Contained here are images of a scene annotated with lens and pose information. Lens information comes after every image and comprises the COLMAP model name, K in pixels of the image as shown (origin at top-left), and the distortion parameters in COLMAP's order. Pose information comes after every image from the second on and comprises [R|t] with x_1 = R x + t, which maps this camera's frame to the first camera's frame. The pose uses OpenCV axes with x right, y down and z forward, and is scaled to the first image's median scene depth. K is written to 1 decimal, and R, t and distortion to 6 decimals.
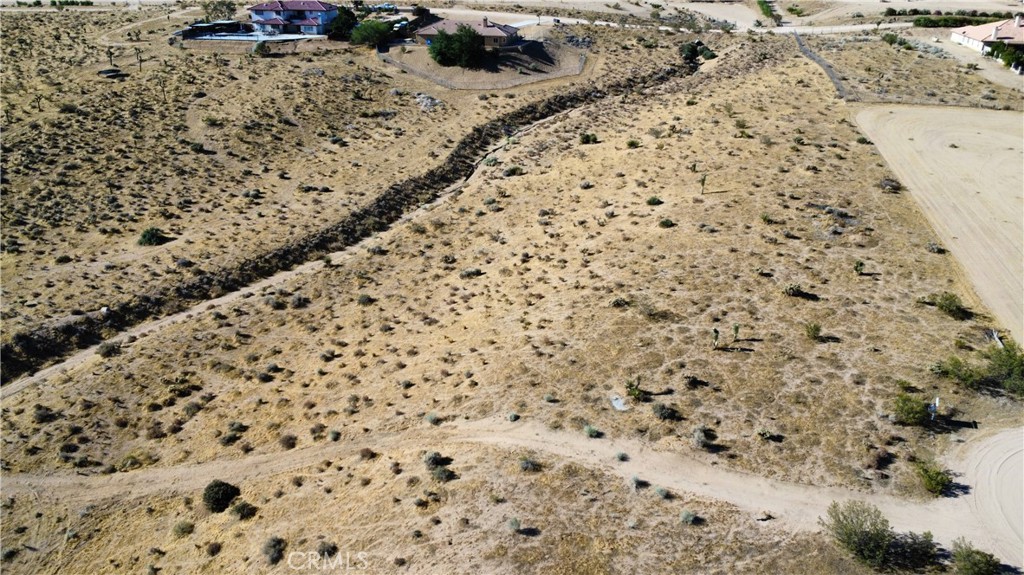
lens RADIAL K [[773.1, 0, 515.2], [0, 773.1, 289.4], [0, 0, 1]] dist [0.006720, -0.008673]
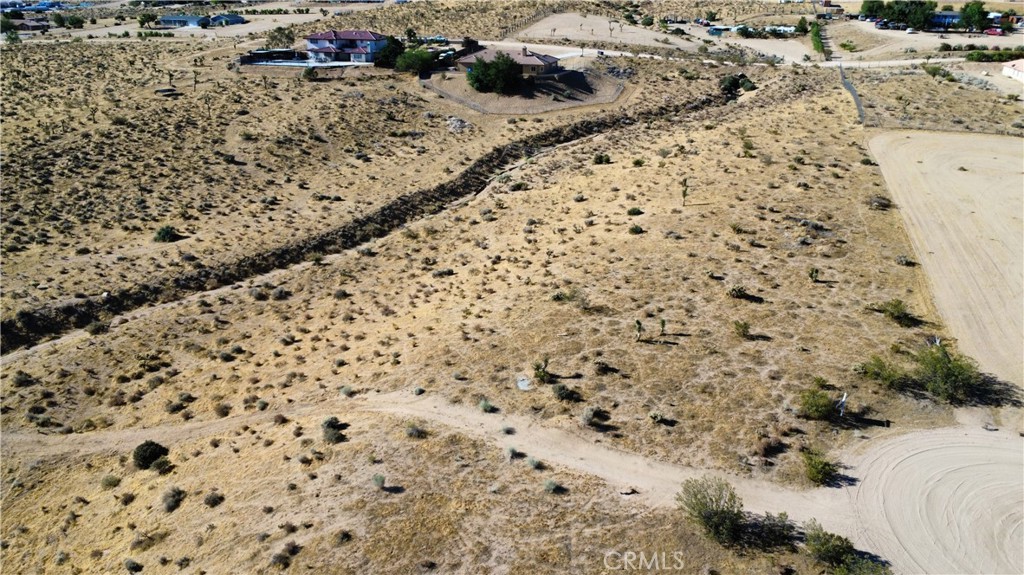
lens RADIAL K [[773.1, 0, 515.2], [0, 773.1, 289.4], [0, 0, 1]] dist [0.006720, -0.008673]
pose [[0.994397, 0.039612, -0.098009, 0.112693], [-0.044698, 0.997736, -0.050252, 0.039143], [0.095797, 0.054351, 0.993916, -0.007153]]
